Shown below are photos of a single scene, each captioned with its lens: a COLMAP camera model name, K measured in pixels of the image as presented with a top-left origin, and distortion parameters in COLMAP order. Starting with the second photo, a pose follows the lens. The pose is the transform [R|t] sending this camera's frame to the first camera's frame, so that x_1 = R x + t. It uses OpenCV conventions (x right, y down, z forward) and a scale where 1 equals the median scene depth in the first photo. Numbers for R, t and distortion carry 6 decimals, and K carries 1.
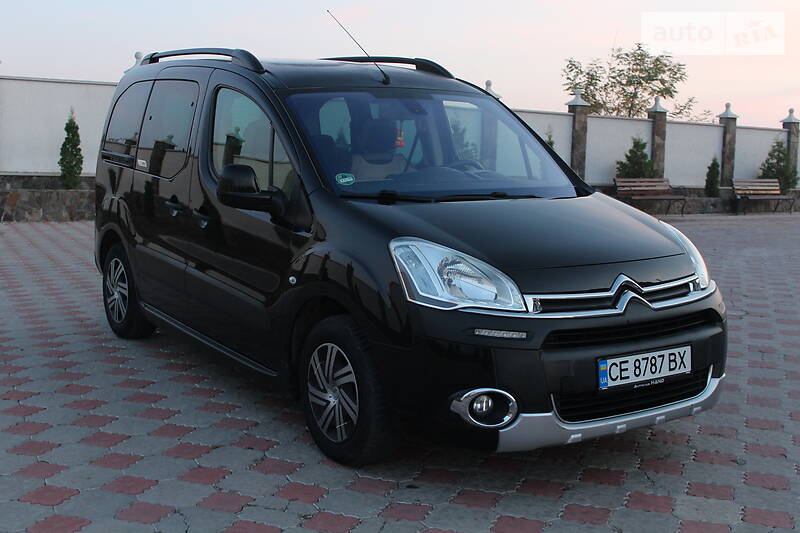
lens RADIAL K [[1010.3, 0, 399.7], [0, 1010.3, 270.8], [0, 0, 1]] dist [-0.039365, 0.000000]
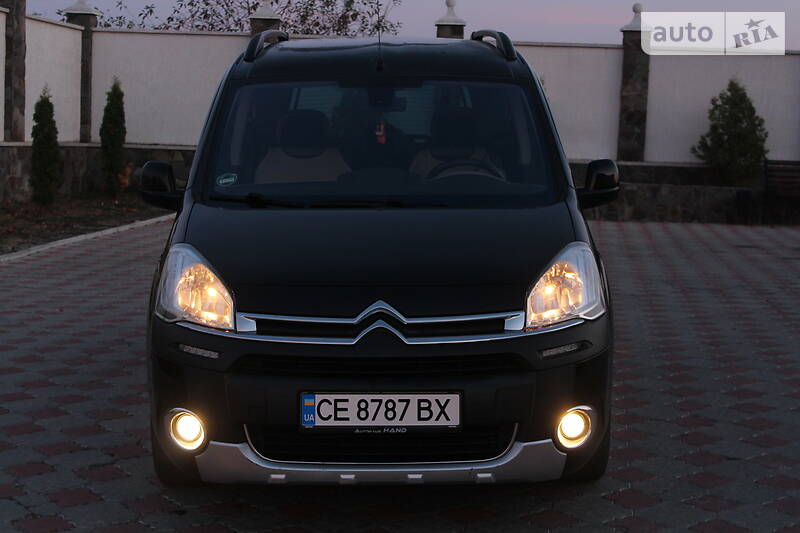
lens RADIAL K [[1399.1, 0, 398.1], [0, 1399.1, 266.6], [0, 0, 1]] dist [0.031435, 0.000000]
pose [[0.833359, 0.058731, -0.549603, 0.889935], [-0.068146, 0.997670, 0.003283, -0.030045], [0.548515, 0.034717, 0.835419, 0.022186]]
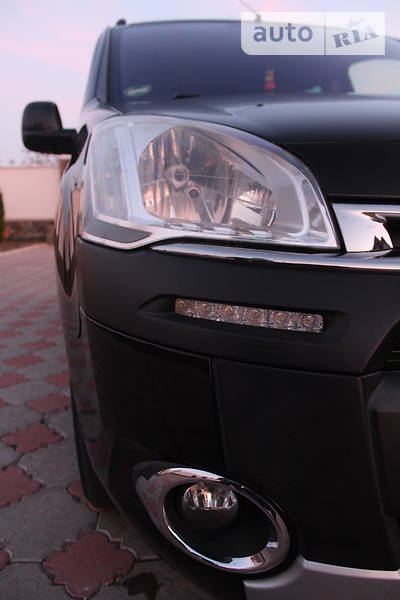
lens RADIAL K [[481.3, 0, 203.2], [0, 481.3, 303.8], [0, 0, 1]] dist [-0.107321, 0.046363]
pose [[0.926636, 0.028471, -0.374881, 0.135721], [-0.006115, 0.998138, 0.060691, 0.045805], [0.375910, -0.053946, 0.925084, 0.793604]]
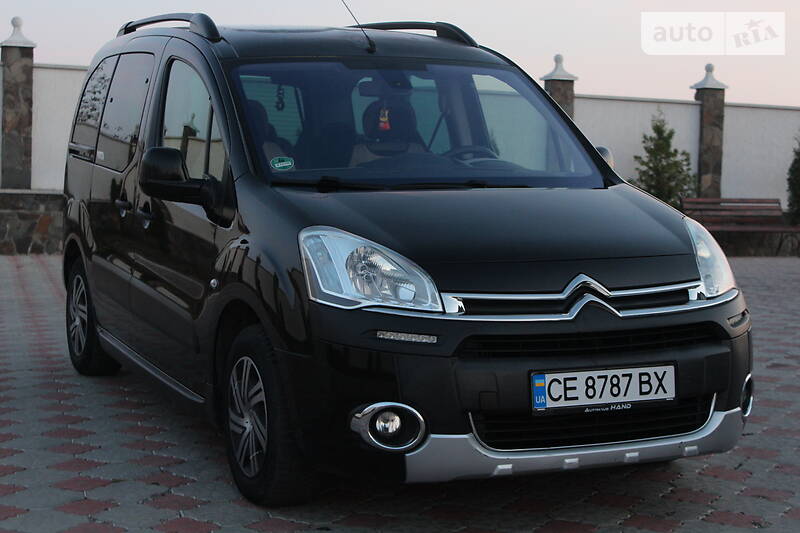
lens RADIAL K [[1464.4, 0, 396.7], [0, 1464.4, 259.2], [0, 0, 1]] dist [0.046839, 0.000000]
pose [[0.985363, 0.007765, -0.170290, 0.277586], [-0.018078, 0.998089, -0.059092, 0.064886], [0.169506, 0.061306, 0.983621, -0.186208]]
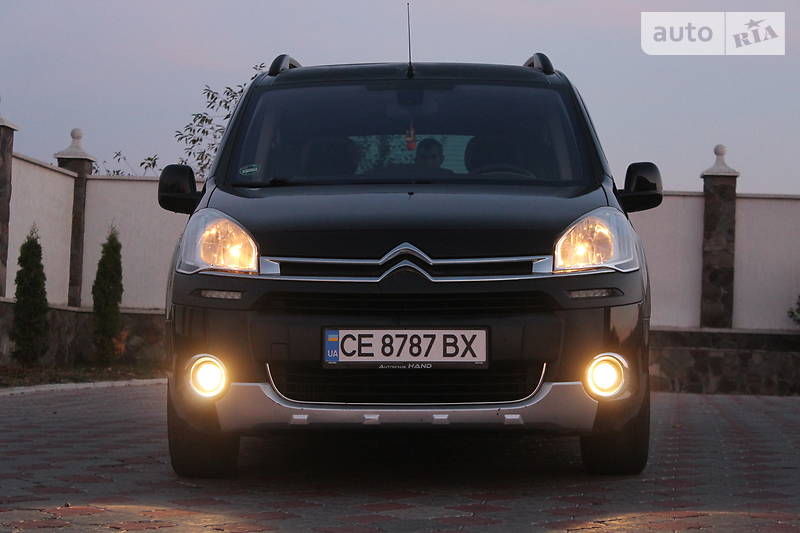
lens RADIAL K [[1743.1, 0, 401.9], [0, 1743.1, 265.5], [0, 0, 1]] dist [0.080339, 0.000000]
pose [[0.818835, -0.029413, -0.573274, 1.060991], [-0.071939, 0.985555, -0.153320, 0.248134], [0.569503, 0.166784, 0.804891, -0.167861]]
